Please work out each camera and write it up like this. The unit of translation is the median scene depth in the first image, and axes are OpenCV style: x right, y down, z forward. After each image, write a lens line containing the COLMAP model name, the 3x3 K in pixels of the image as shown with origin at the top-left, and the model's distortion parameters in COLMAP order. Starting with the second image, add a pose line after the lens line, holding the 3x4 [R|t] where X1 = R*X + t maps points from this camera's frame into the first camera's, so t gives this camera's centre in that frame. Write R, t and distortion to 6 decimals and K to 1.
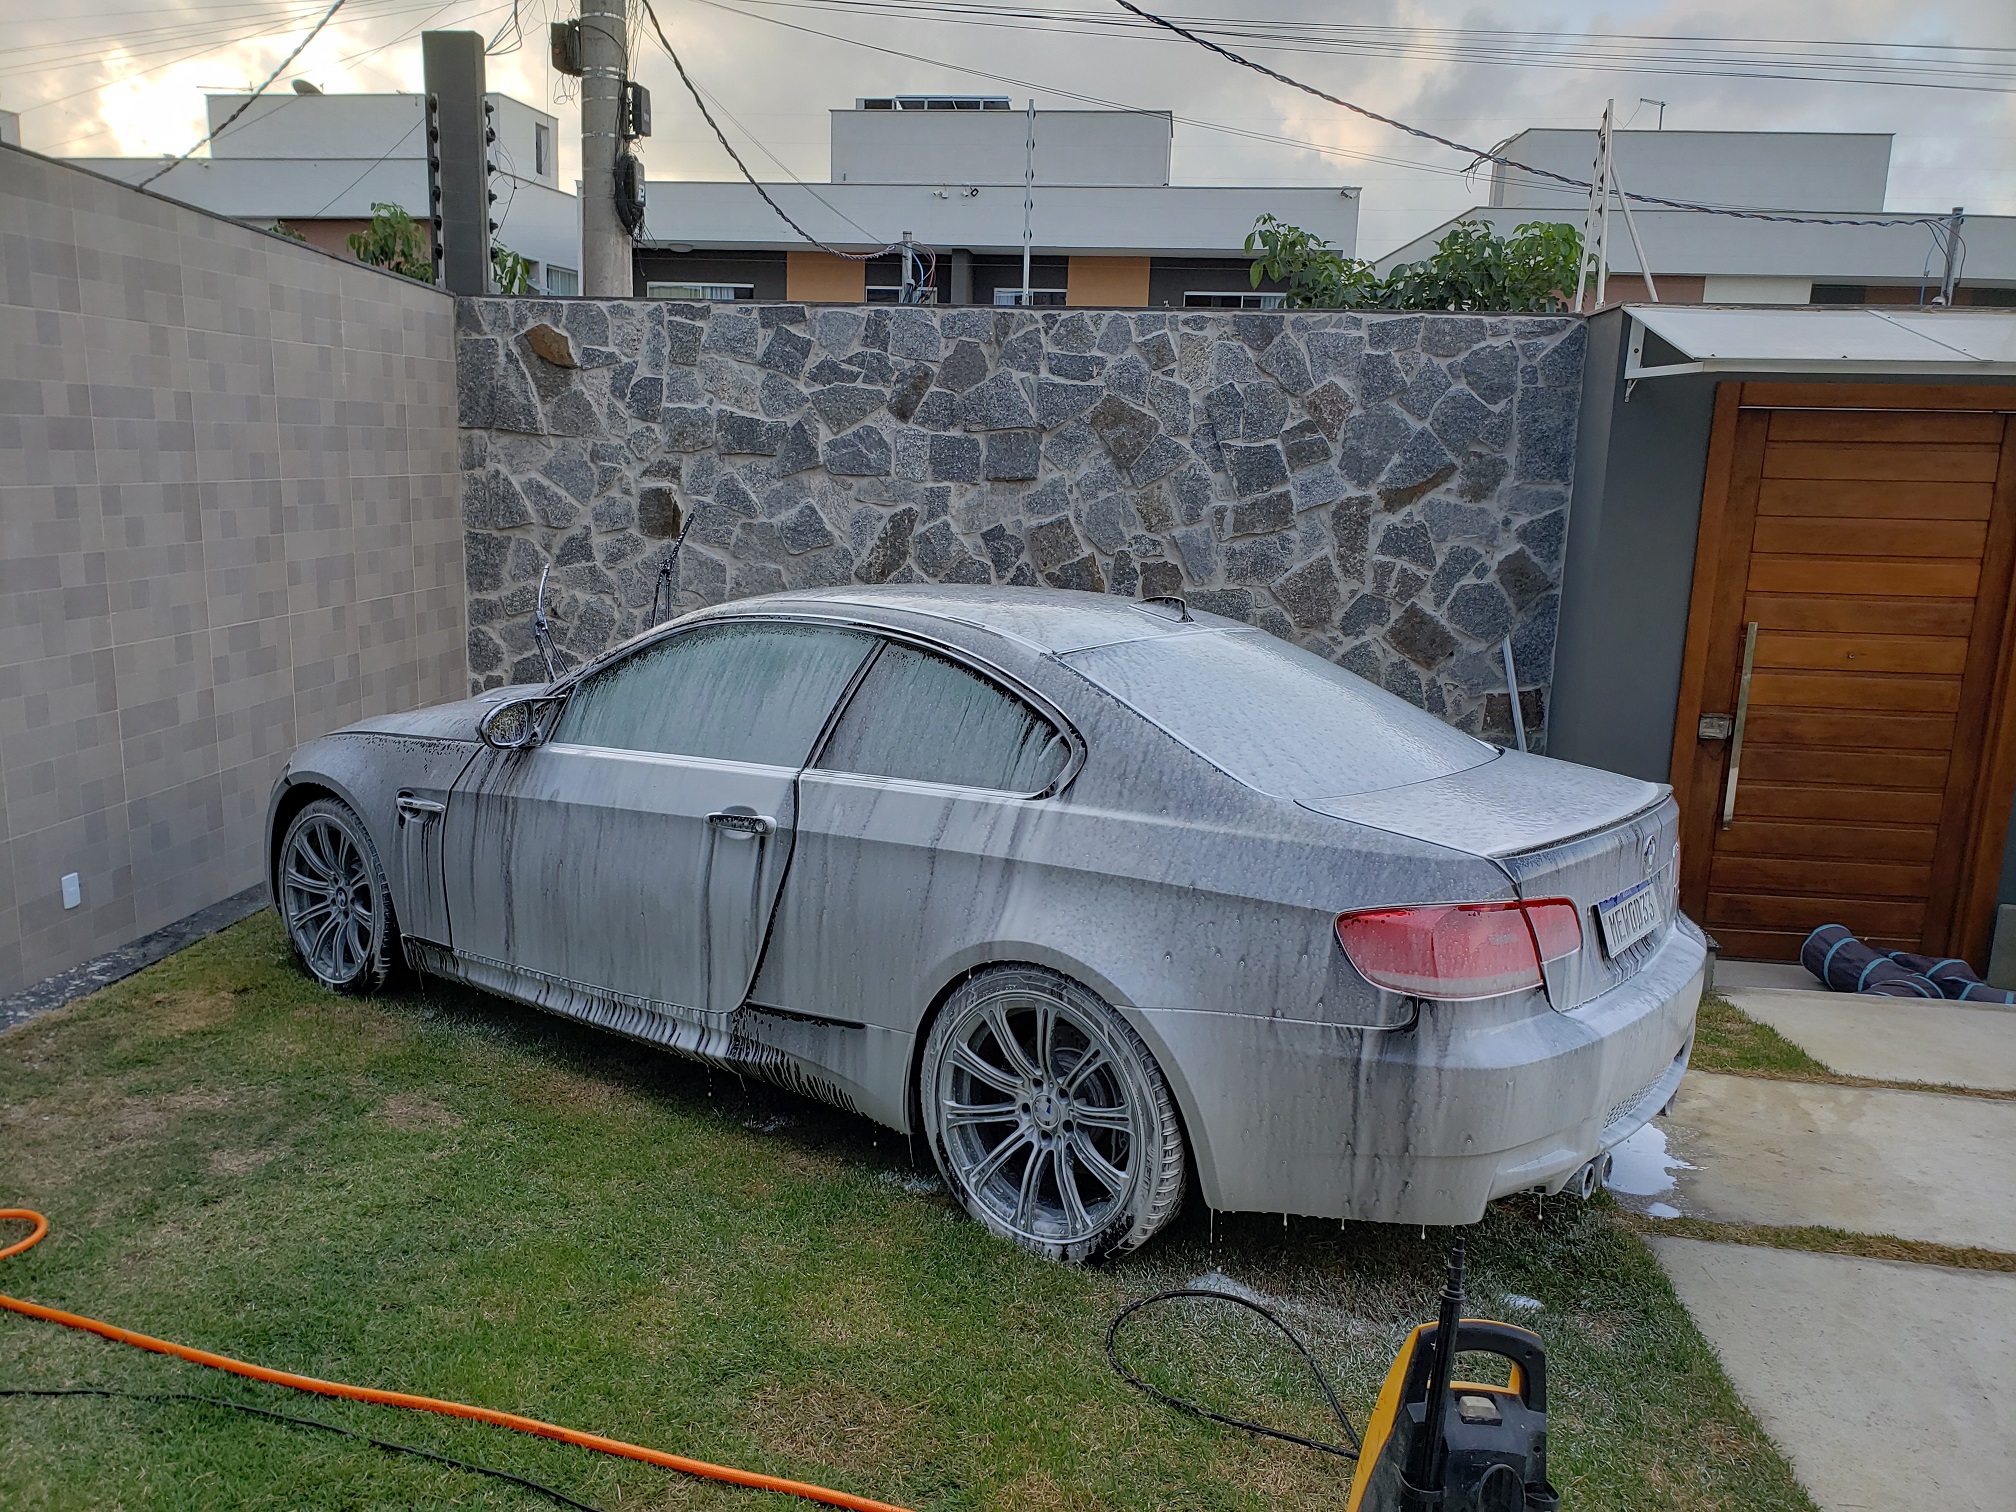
lens RADIAL K [[1537.6, 0, 1007.5], [0, 1537.6, 847.0], [0, 0, 1]] dist [0.037139, -0.052162]
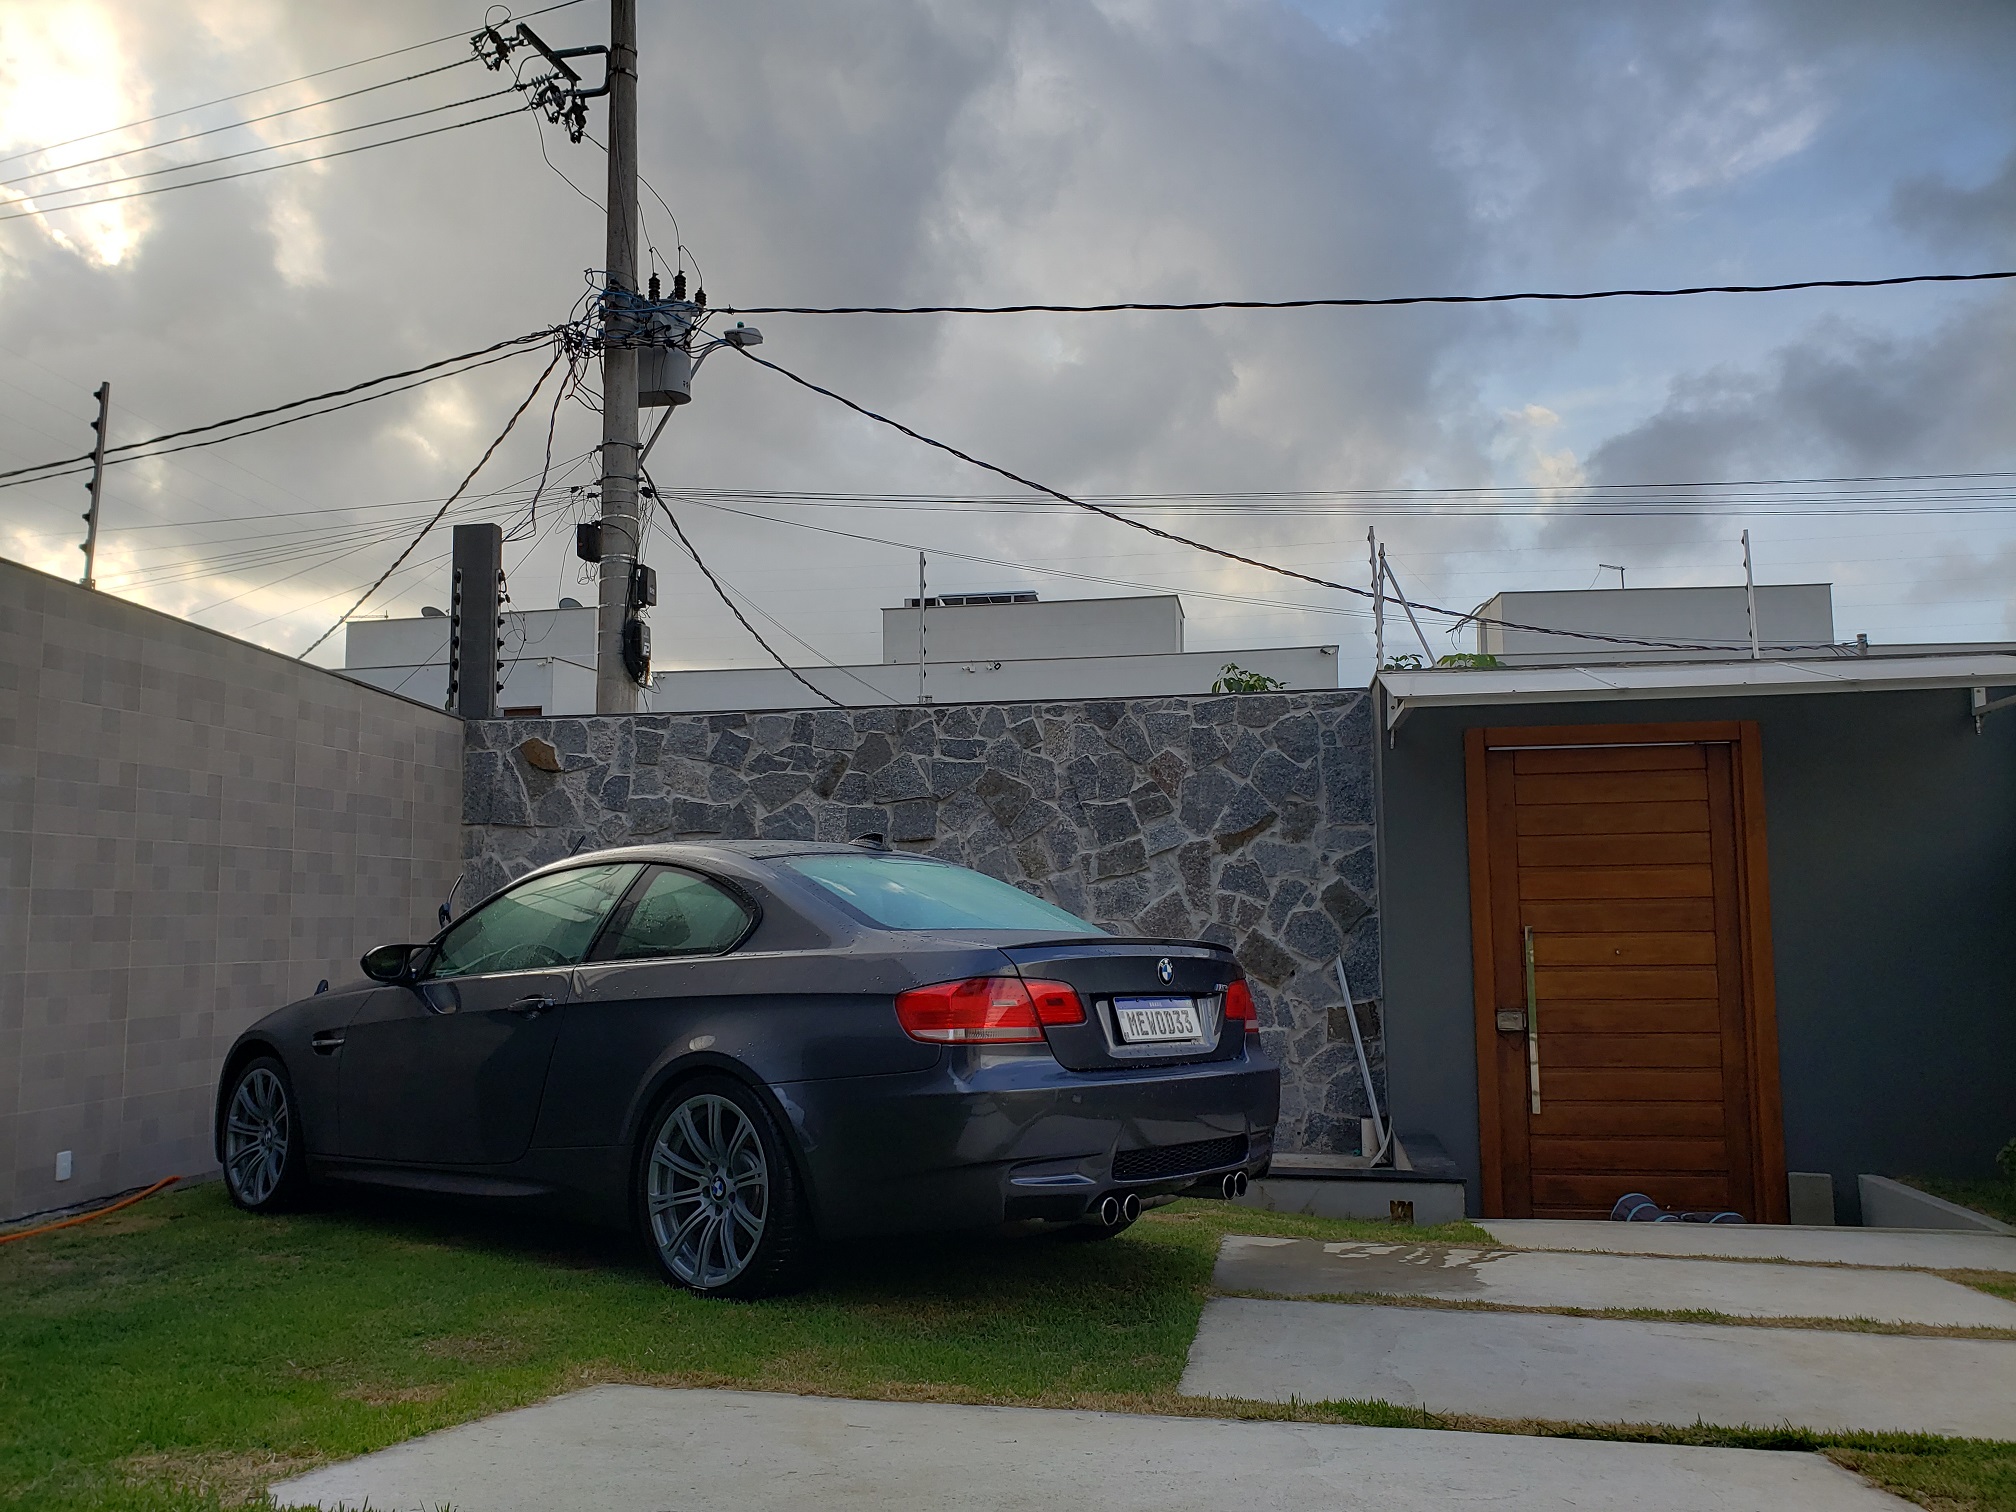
lens RADIAL K [[1537.6, 0, 1007.5], [0, 1537.6, 847.0], [0, 0, 1]] dist [0.037139, -0.052162]
pose [[0.998679, -0.033161, -0.039261, 0.127019], [0.020449, 0.957289, -0.288410, 0.110939], [0.047148, 0.287226, 0.956702, -0.126788]]
